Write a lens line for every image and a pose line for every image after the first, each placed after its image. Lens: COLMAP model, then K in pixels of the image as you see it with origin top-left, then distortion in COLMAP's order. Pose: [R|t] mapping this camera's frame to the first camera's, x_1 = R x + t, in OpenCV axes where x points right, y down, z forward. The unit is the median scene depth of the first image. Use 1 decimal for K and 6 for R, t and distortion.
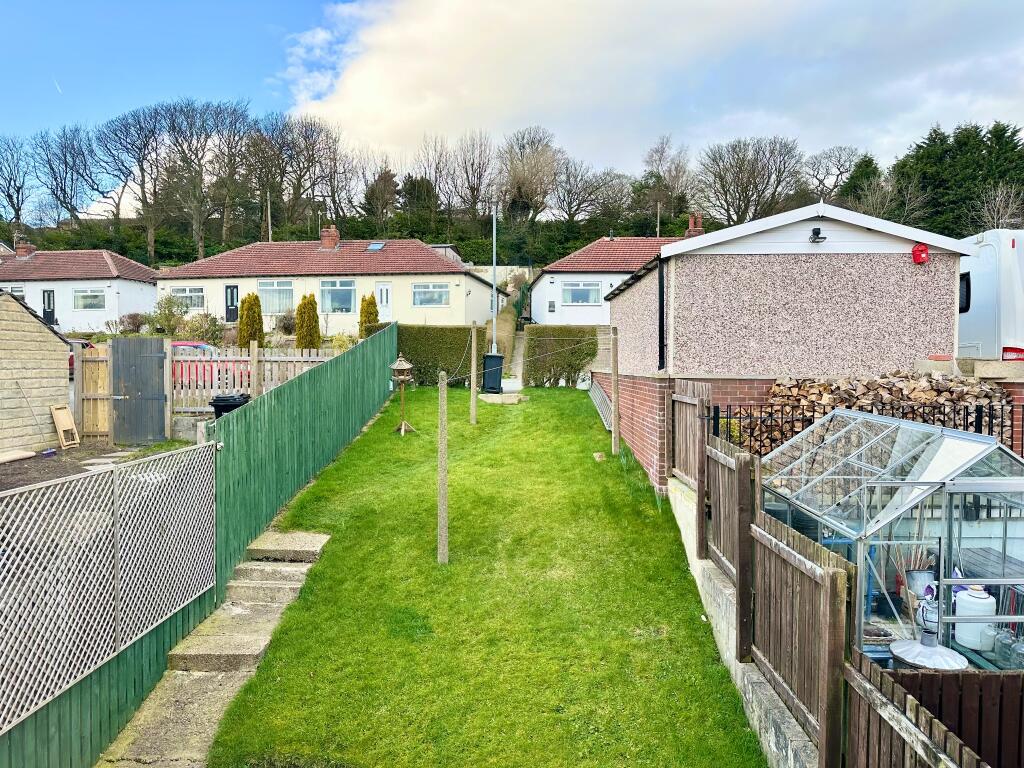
lens RADIAL K [[723.9, 0, 513.9], [0, 723.9, 390.4], [0, 0, 1]] dist [0.036623, -0.034944]
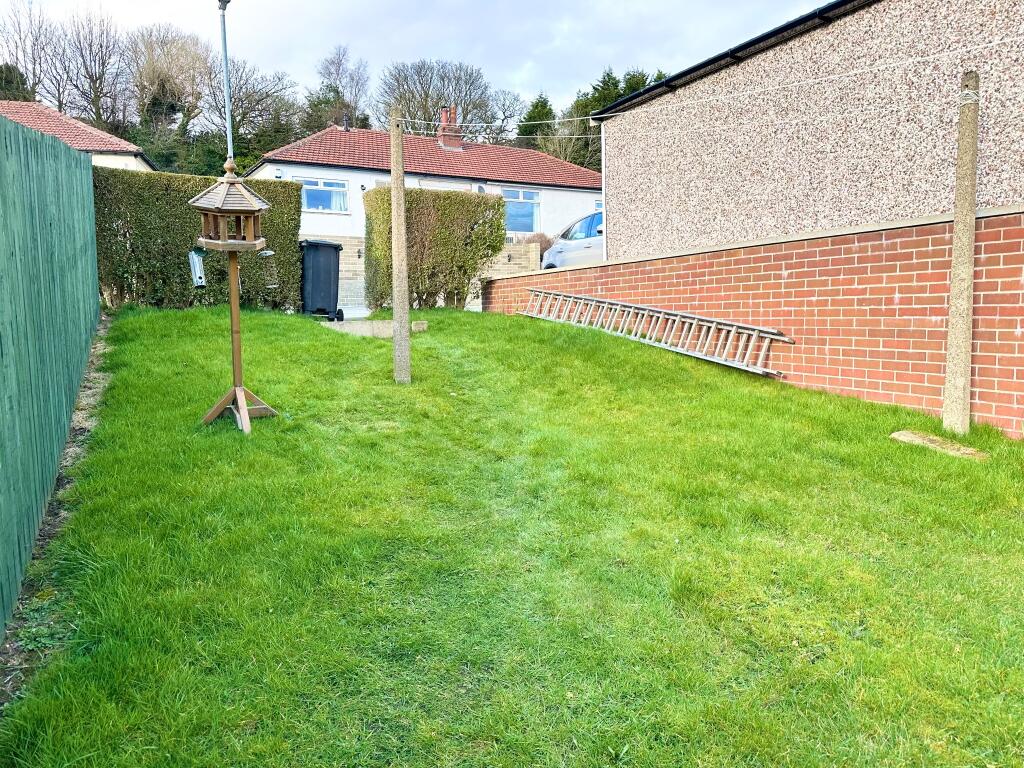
lens RADIAL K [[723.9, 0, 513.7], [0, 723.9, 373.9], [0, 0, 1]] dist [0.036623, -0.034944]
pose [[0.888594, -0.060369, 0.454705, -0.032880], [0.038885, 0.997647, 0.056462, 0.003996], [-0.457044, -0.032491, 0.888851, 0.113857]]
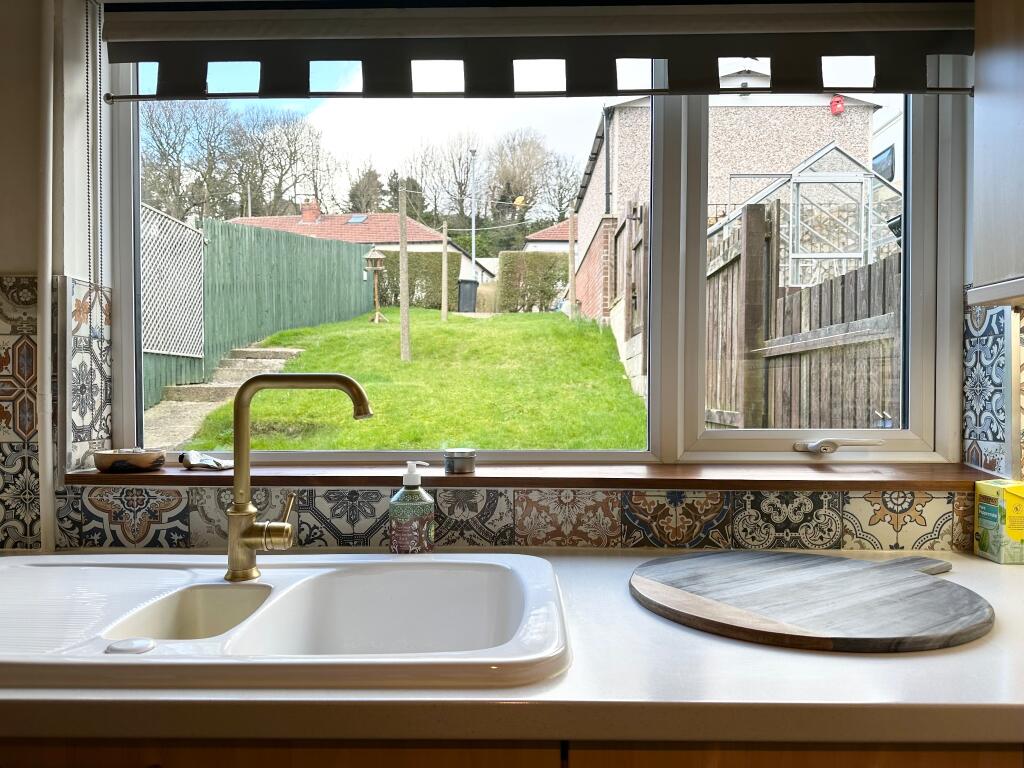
lens RADIAL K [[758.7, 0, 512.5], [0, 758.7, 431.6], [0, 0, 1]] dist [0.013276, -0.015662]
pose [[0.999968, 0.002606, 0.007604, 0.006400], [-0.002742, 0.999836, 0.017919, 0.033966], [-0.007556, -0.017940, 0.999811, -0.019195]]
